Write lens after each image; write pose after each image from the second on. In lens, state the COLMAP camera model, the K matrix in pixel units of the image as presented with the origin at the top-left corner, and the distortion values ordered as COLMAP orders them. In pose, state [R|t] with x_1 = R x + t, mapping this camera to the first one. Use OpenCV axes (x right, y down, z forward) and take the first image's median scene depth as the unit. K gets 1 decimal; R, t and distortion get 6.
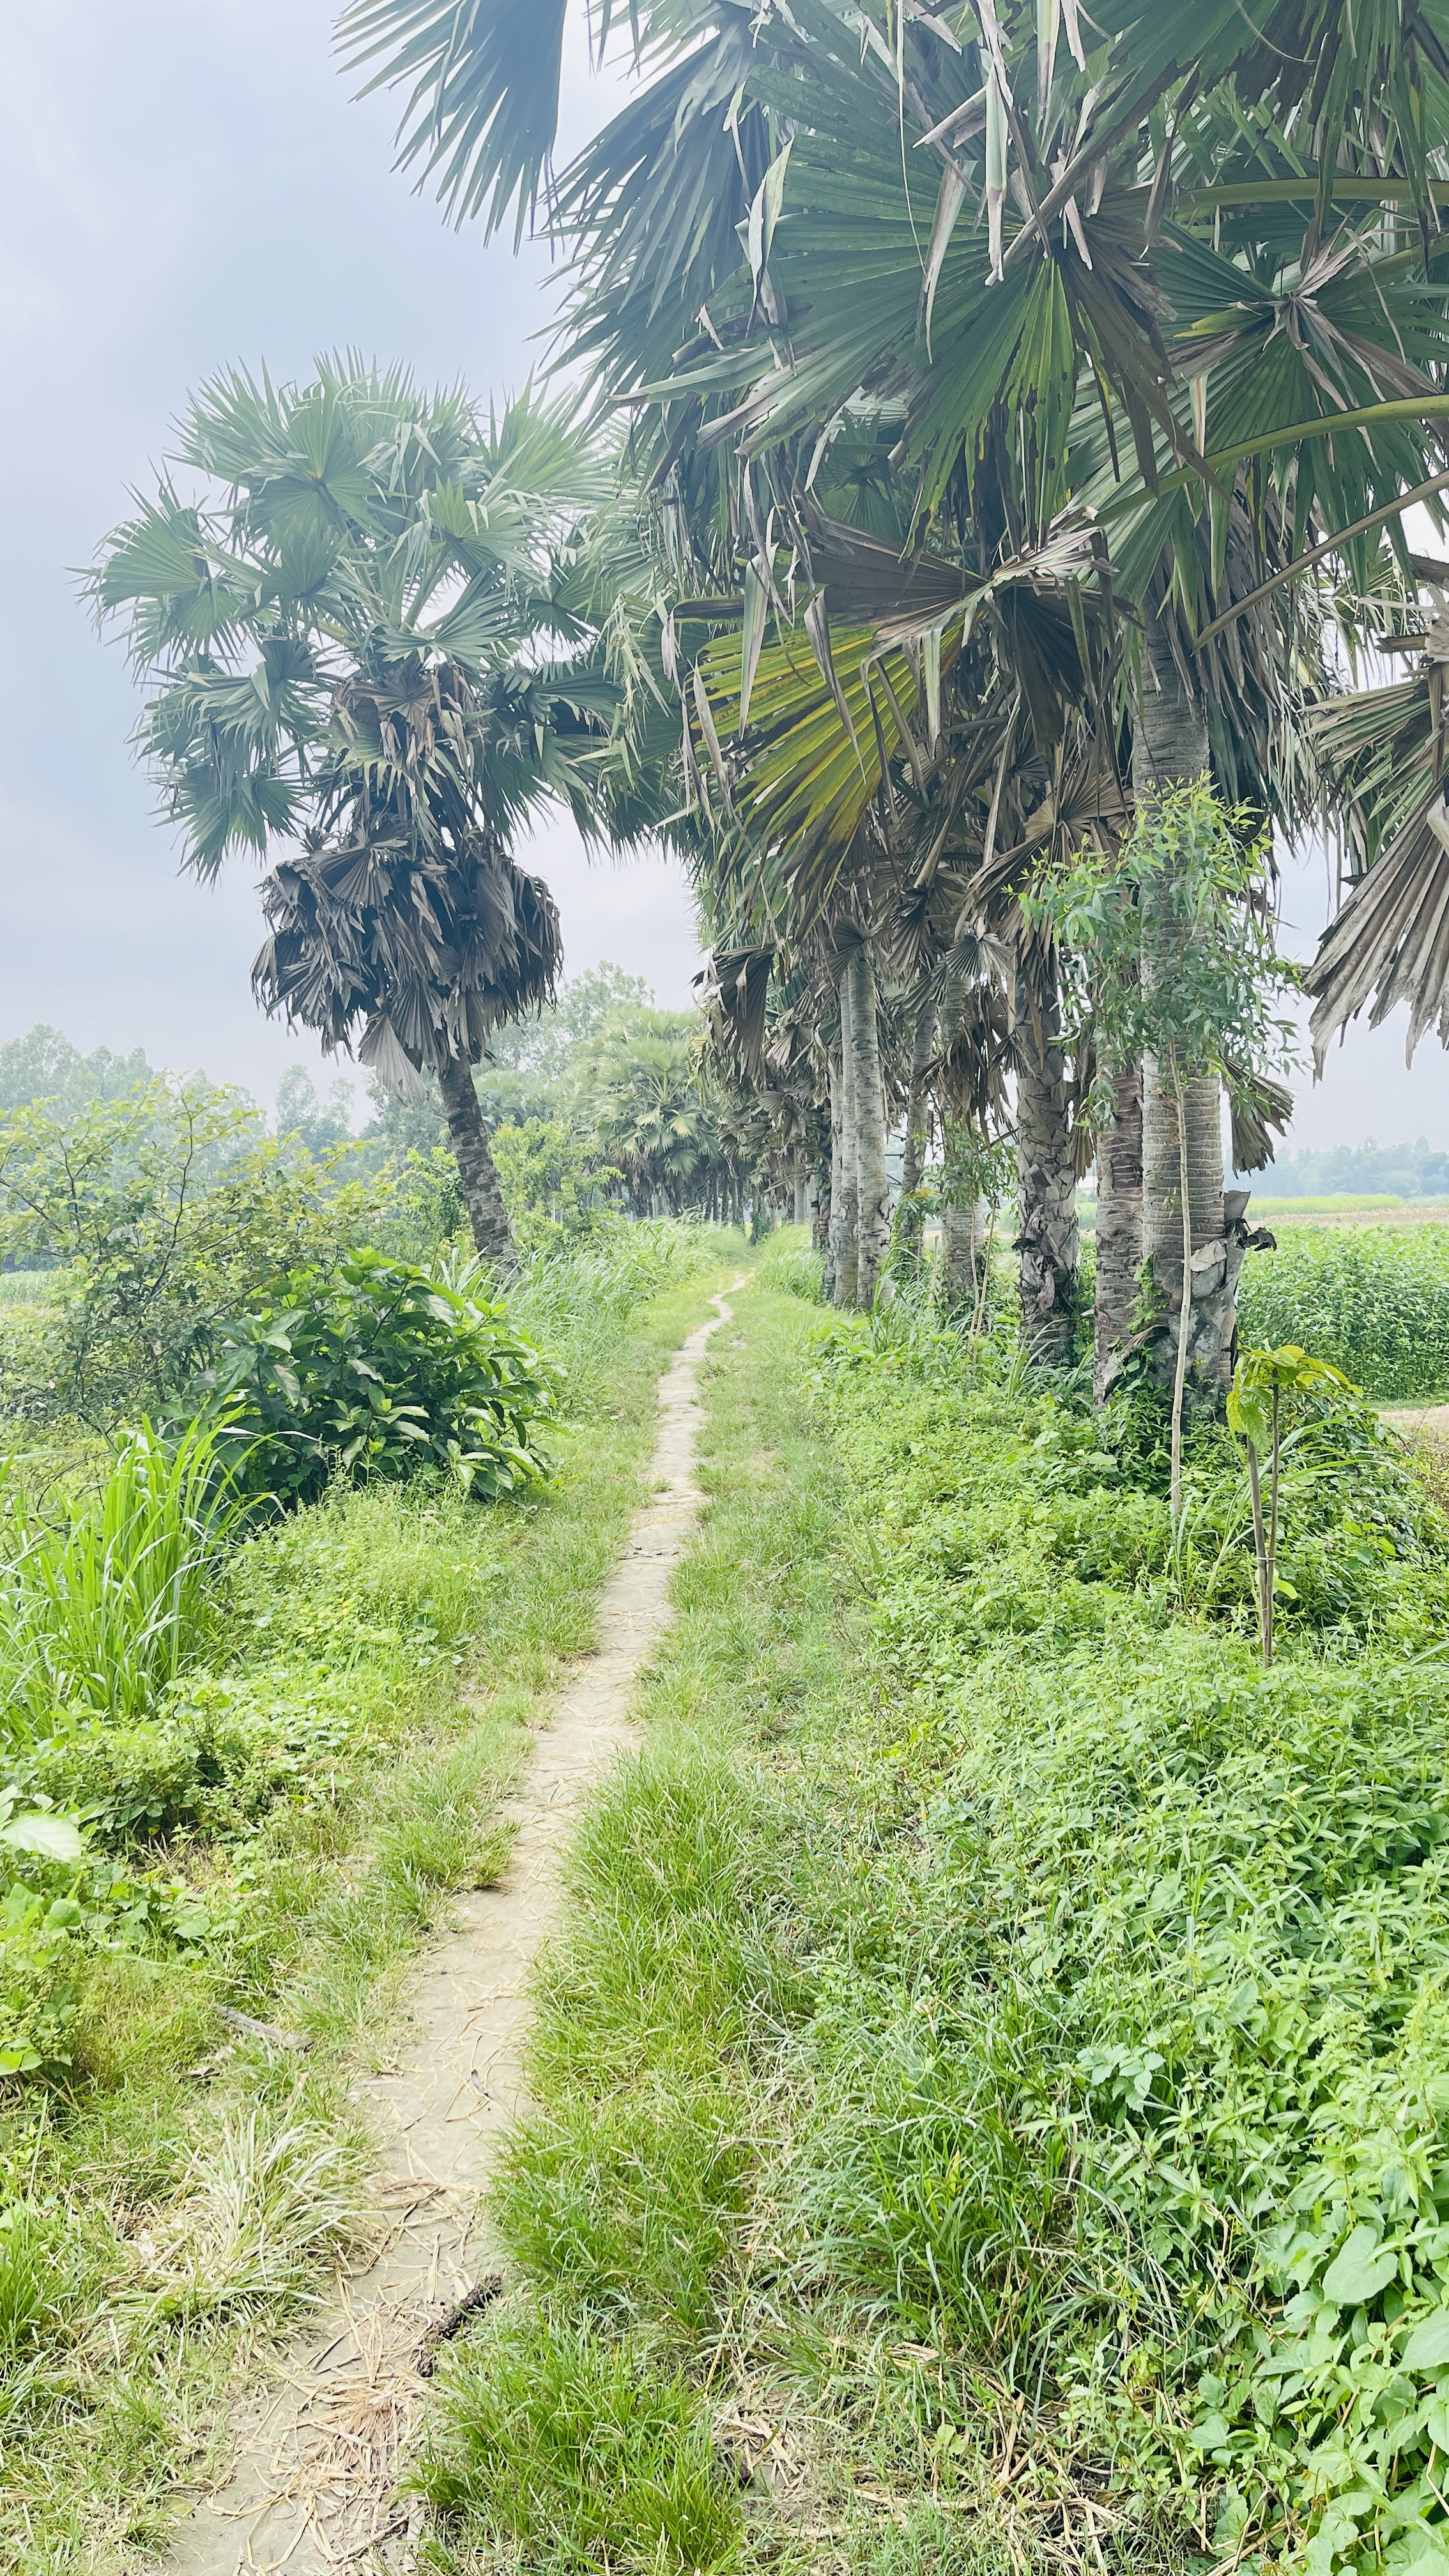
lens RADIAL K [[1944.7, 0, 723.2], [0, 1944.7, 1286.2], [0, 0, 1]] dist [0.009849, -0.002229]
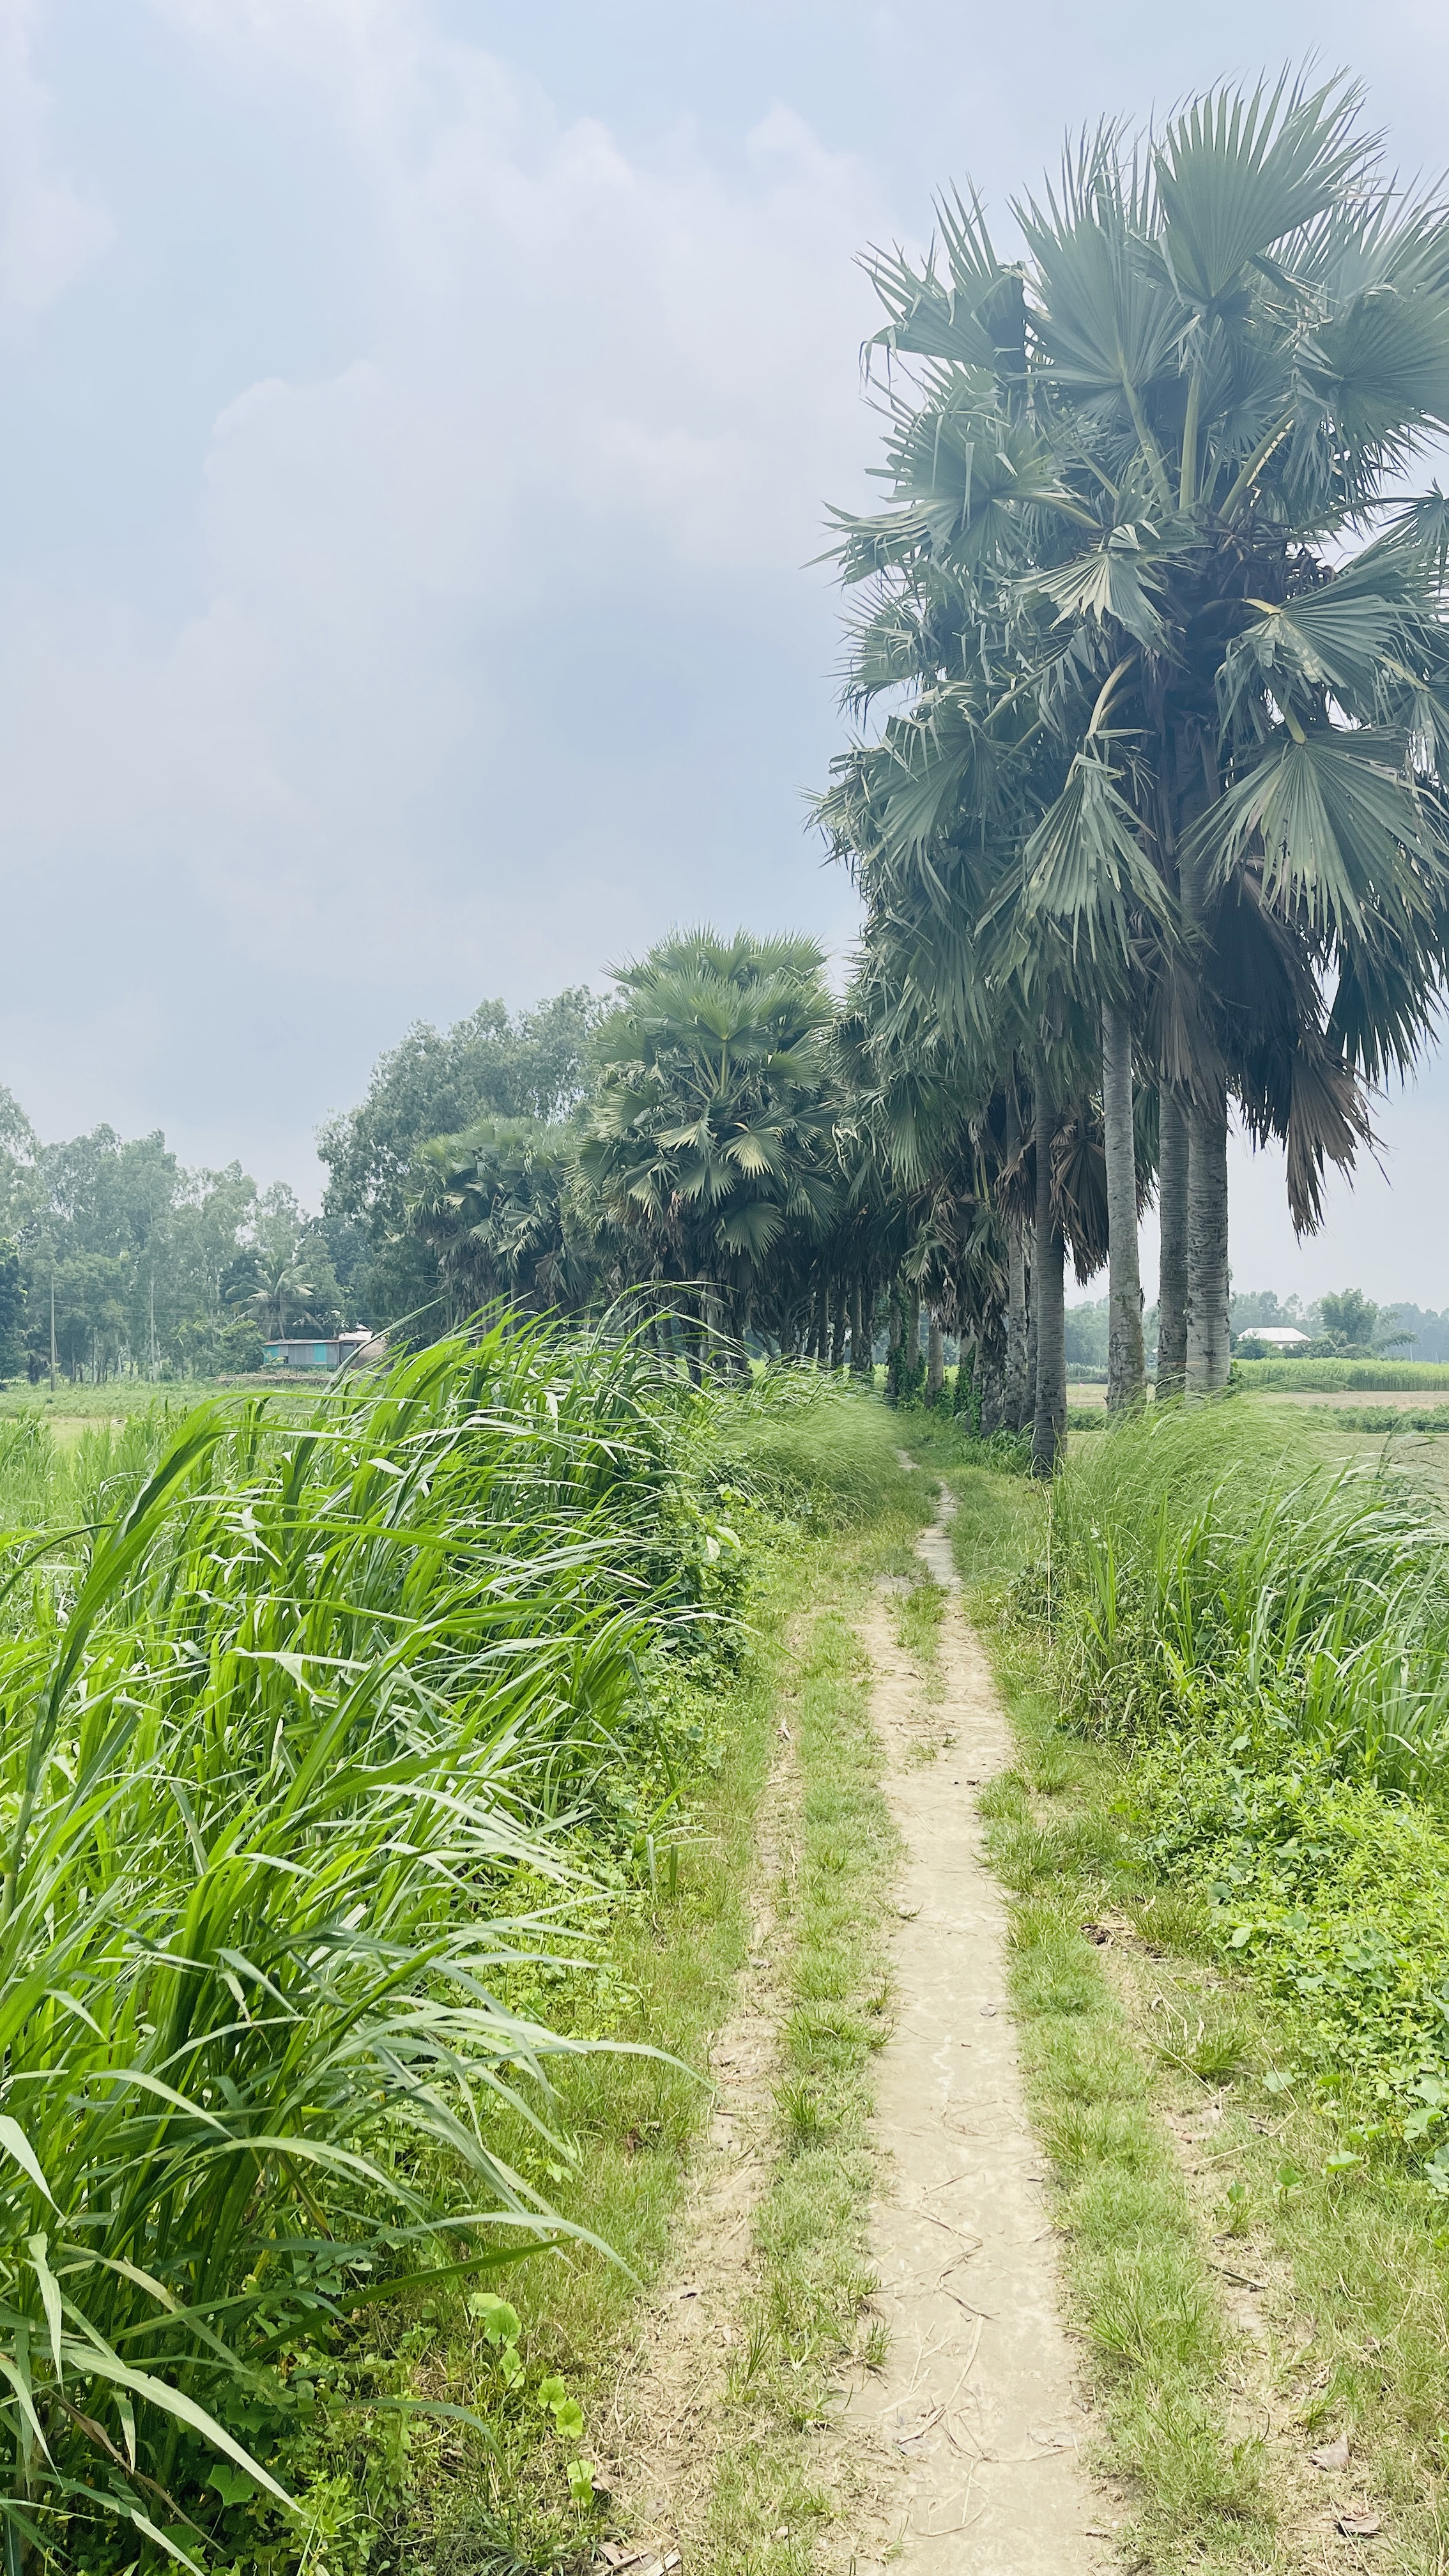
lens RADIAL K [[1944.7, 0, 724.7], [0, 1944.7, 1286.9], [0, 0, 1]] dist [0.009849, -0.002229]
pose [[0.997015, 0.044752, -0.062918, 0.007297], [-0.049045, 0.996450, -0.068424, -0.044946], [0.059633, 0.071305, 0.995670, 1.352185]]
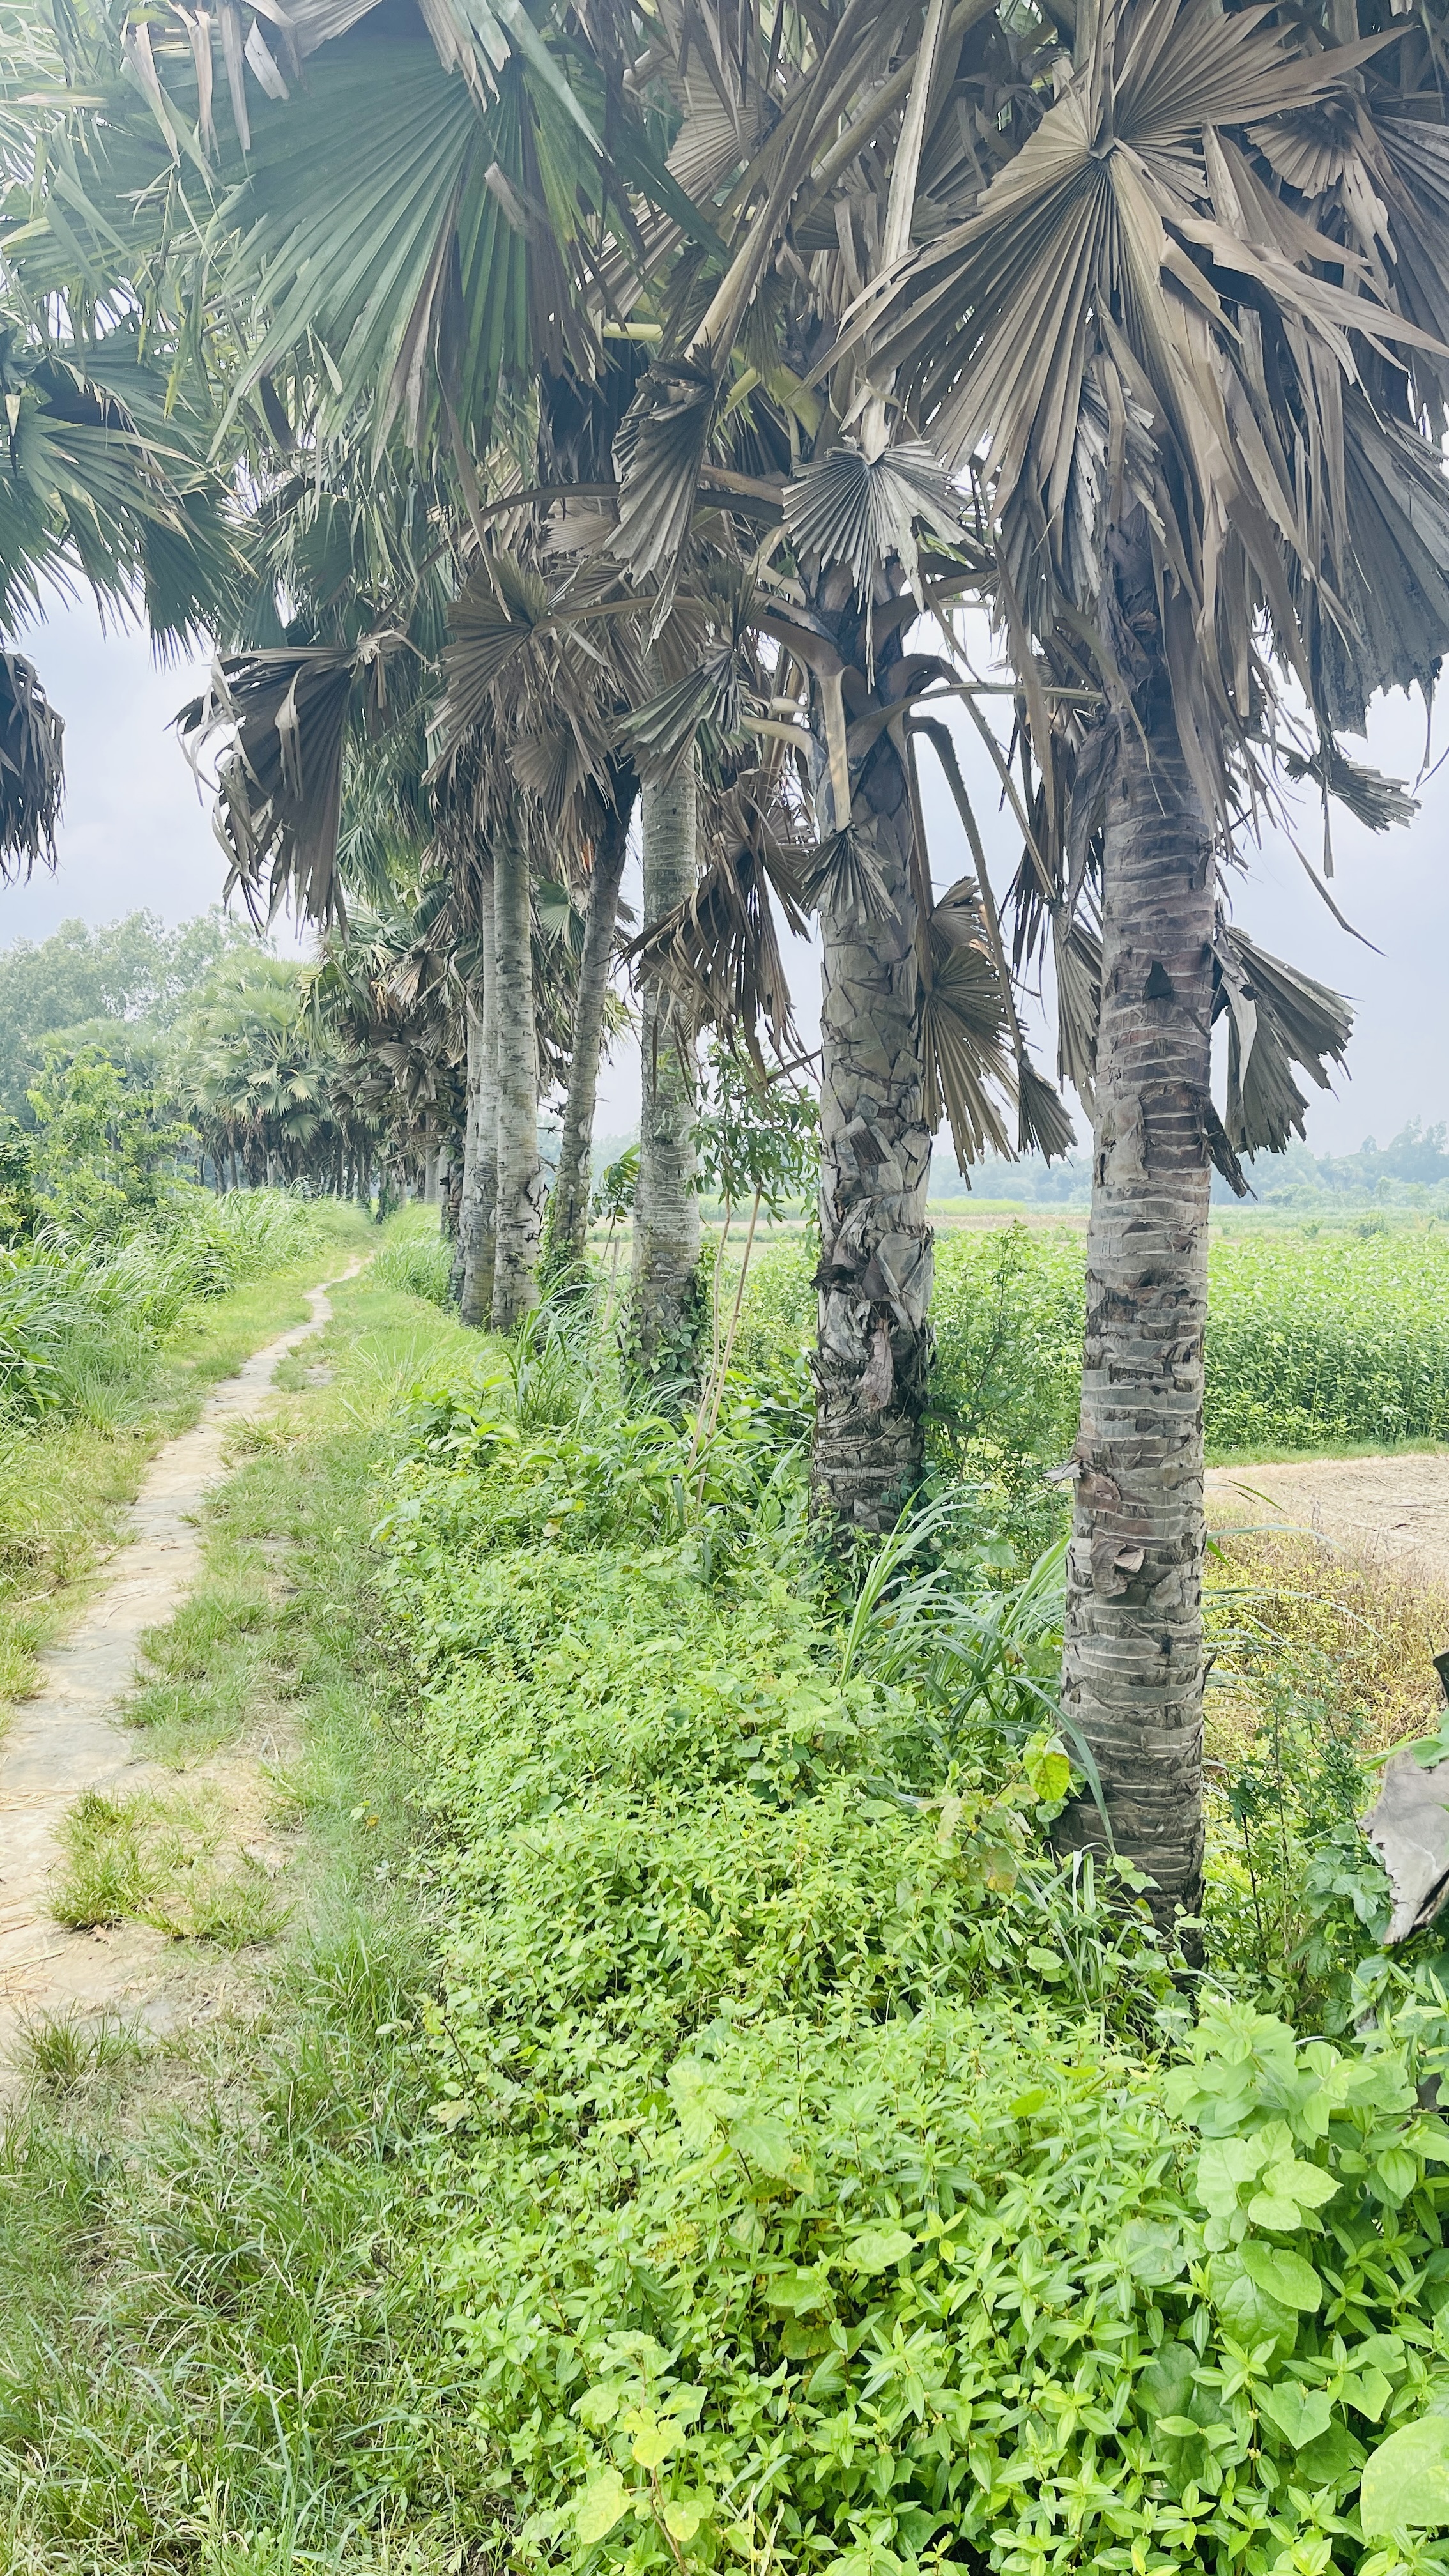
lens RADIAL K [[1944.7, 0, 732.3], [0, 1944.7, 1288.4], [0, 0, 1]] dist [0.009849, -0.002229]
pose [[0.980860, 0.036432, 0.191275, 0.013457], [-0.038338, 0.999245, 0.006268, -0.008169], [-0.190902, -0.013482, 0.981516, 0.204022]]
